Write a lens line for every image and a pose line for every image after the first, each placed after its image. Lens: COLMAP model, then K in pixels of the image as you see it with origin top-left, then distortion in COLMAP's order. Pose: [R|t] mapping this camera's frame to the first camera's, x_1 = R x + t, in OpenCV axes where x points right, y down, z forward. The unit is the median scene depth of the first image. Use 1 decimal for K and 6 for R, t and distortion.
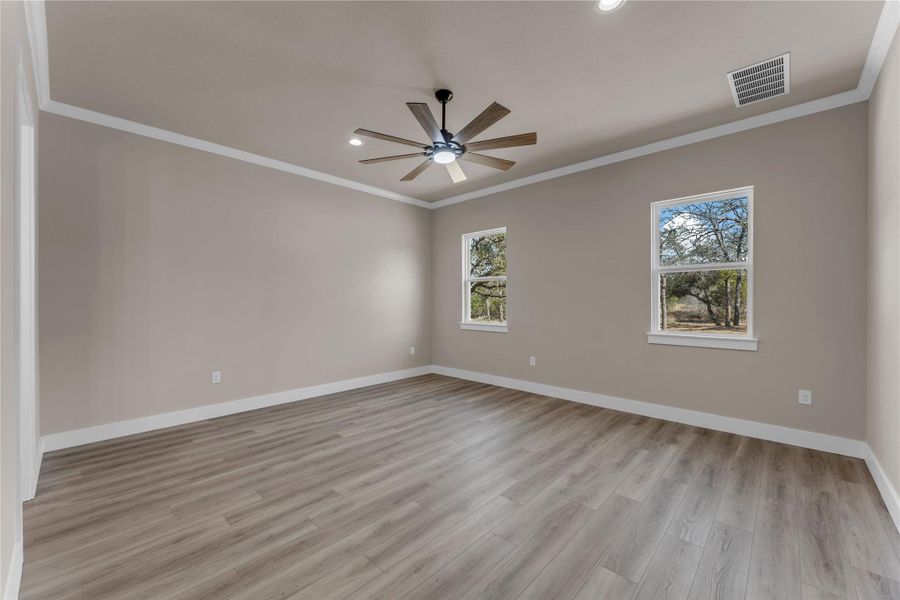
lens RADIAL K [[360.3, 0, 448.1], [0, 360.3, 302.5], [0, 0, 1]] dist [-0.000411, -0.000482]
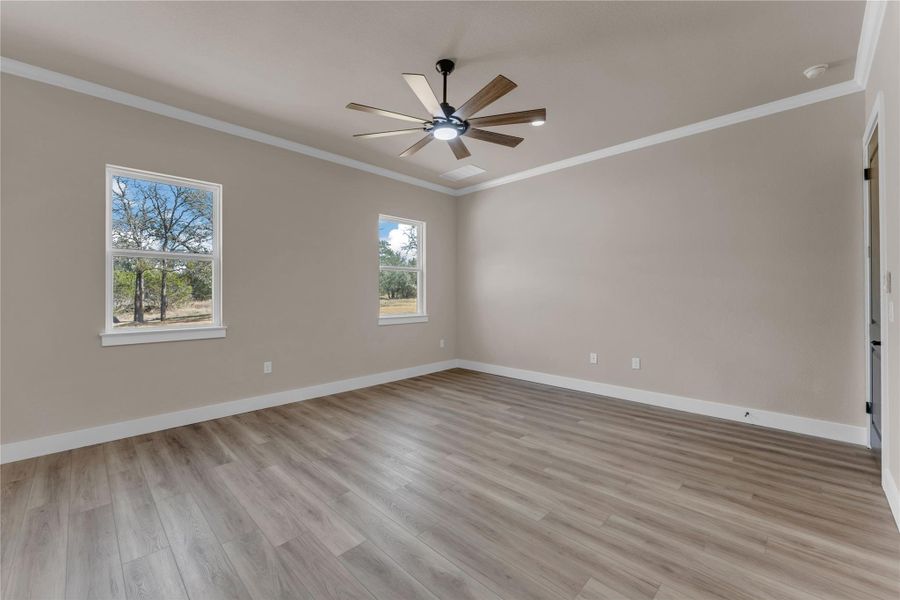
lens RADIAL K [[372.2, 0, 449.4], [0, 372.2, 287.5], [0, 0, 1]] dist [0.018402, 0.000022]
pose [[0.001074, 0.017456, 0.999847, -0.964897], [0.002610, 0.999844, -0.017459, 0.006352], [-0.999996, 0.002629, 0.001028, 0.985900]]
